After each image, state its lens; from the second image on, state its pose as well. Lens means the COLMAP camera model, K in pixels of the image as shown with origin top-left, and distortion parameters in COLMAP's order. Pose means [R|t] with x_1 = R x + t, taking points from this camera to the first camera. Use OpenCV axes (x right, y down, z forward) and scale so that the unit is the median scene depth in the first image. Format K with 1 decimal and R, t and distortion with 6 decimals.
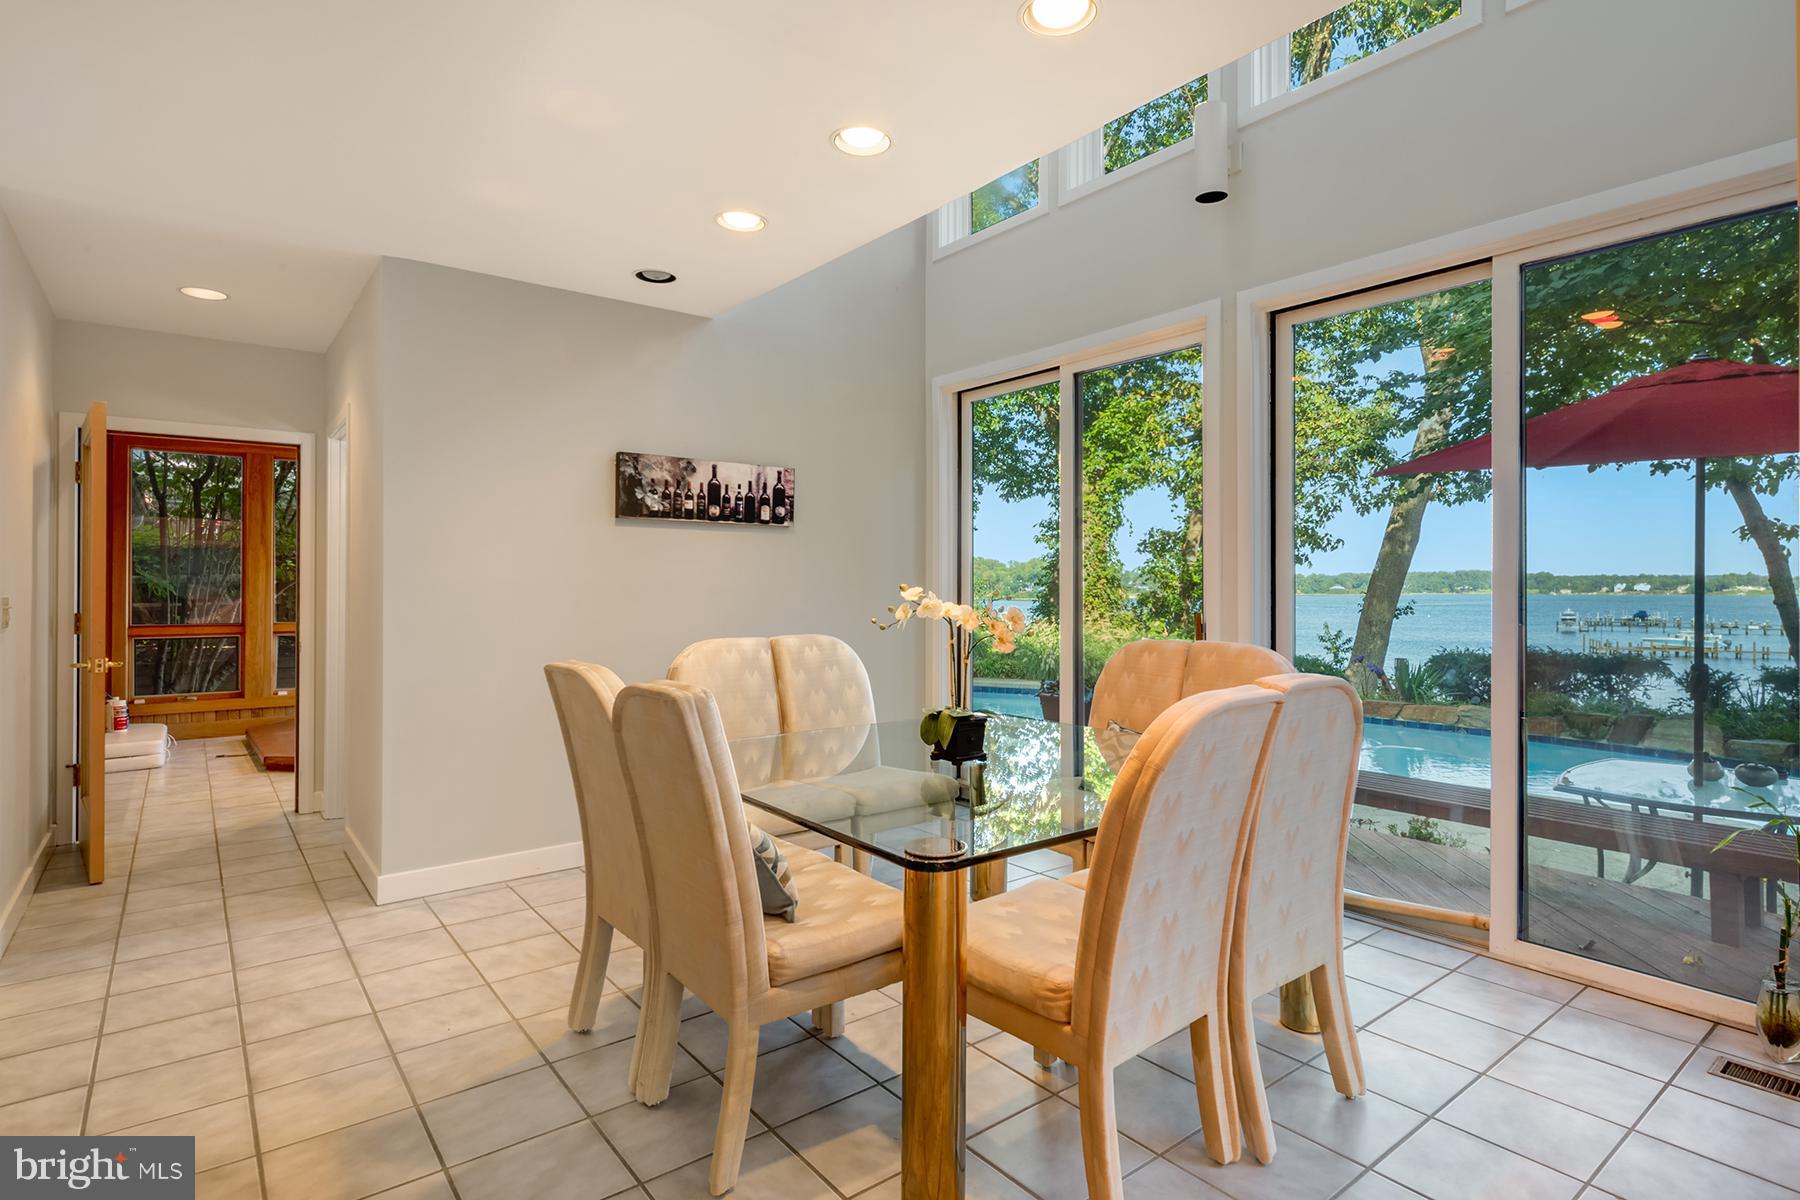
lens RADIAL K [[913.1, 0, 903.6], [0, 913.1, 591.2], [0, 0, 1]] dist [-0.000926, -0.000524]
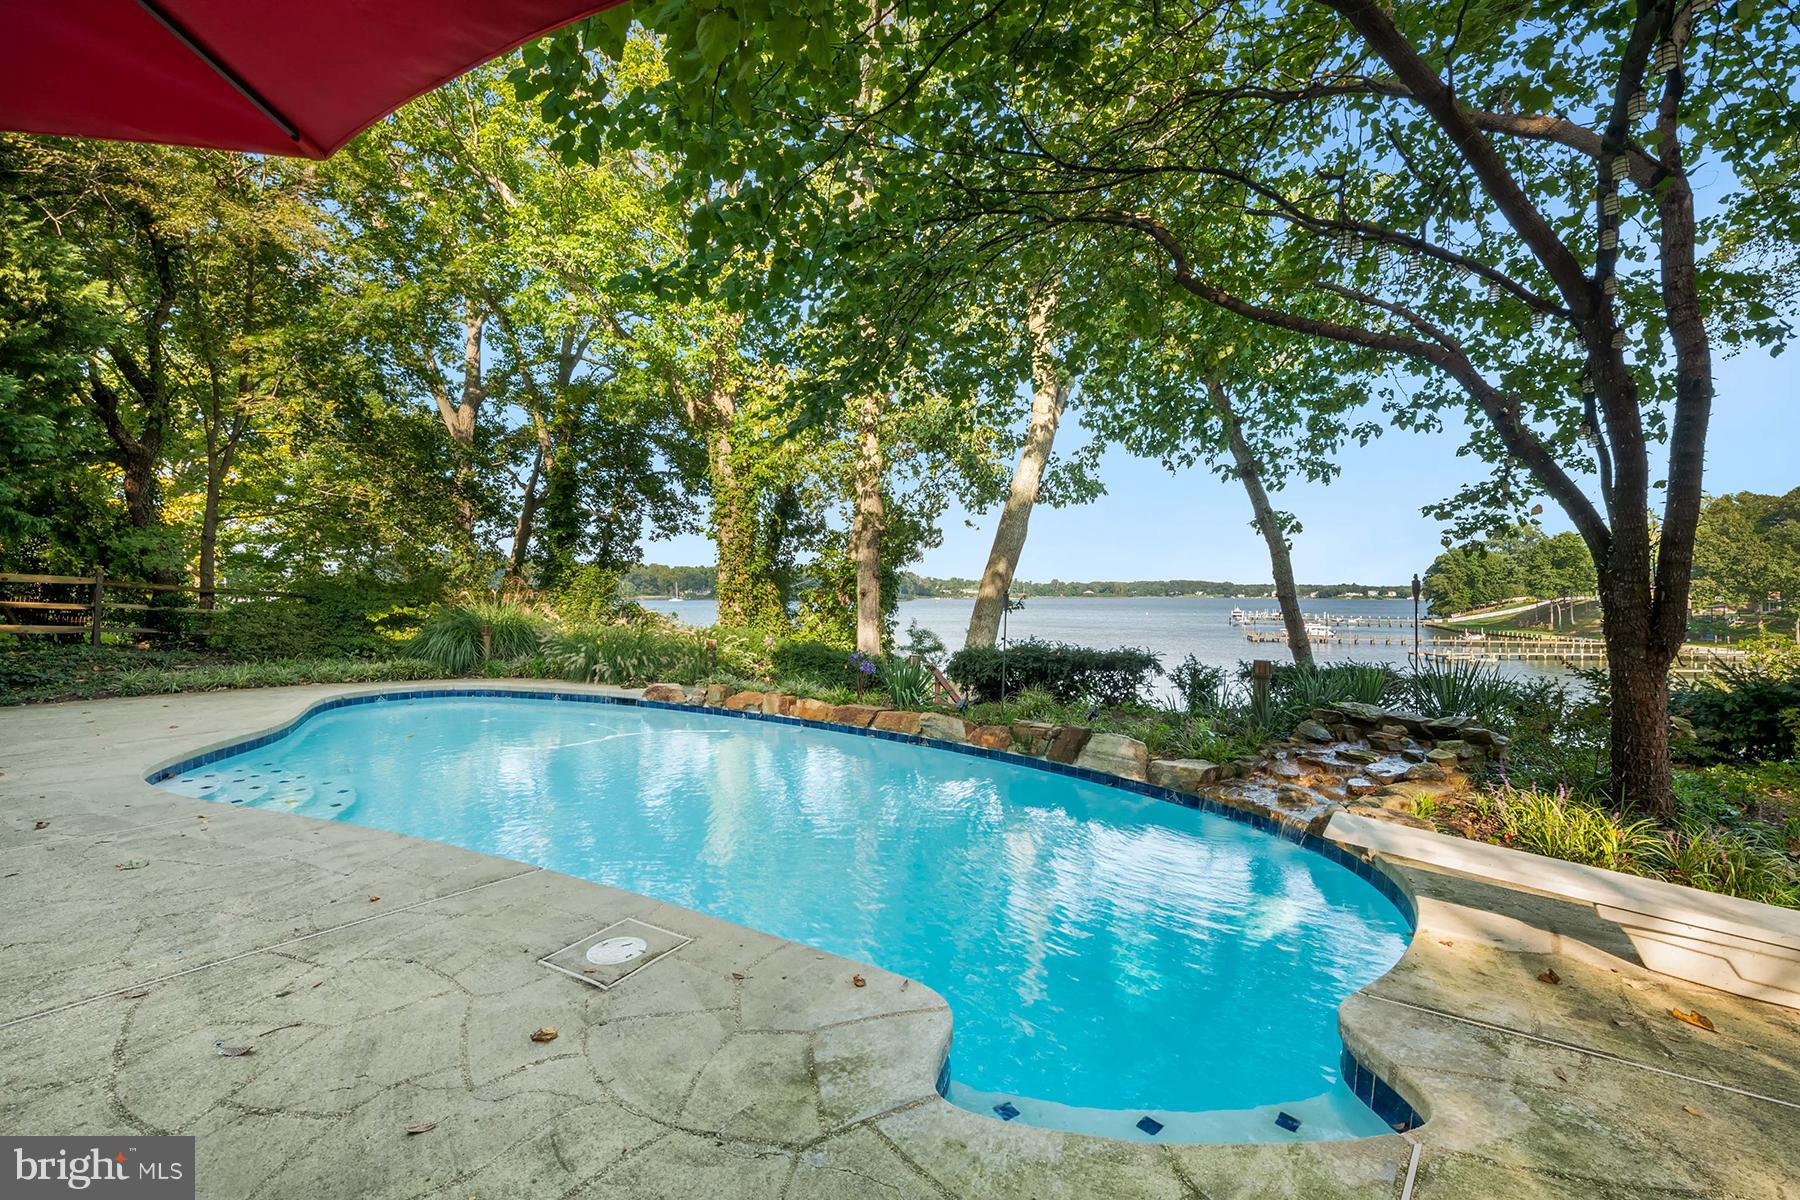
lens RADIAL K [[742.4, 0, 897.5], [0, 742.4, 595.1], [0, 0, 1]] dist [0.000474, -0.000013]
pose [[0.980489, 0.005443, 0.196497, 0.417424], [-0.005598, 0.999984, 0.000236, 0.015797], [-0.196492, -0.001332, 0.980504, 0.308610]]
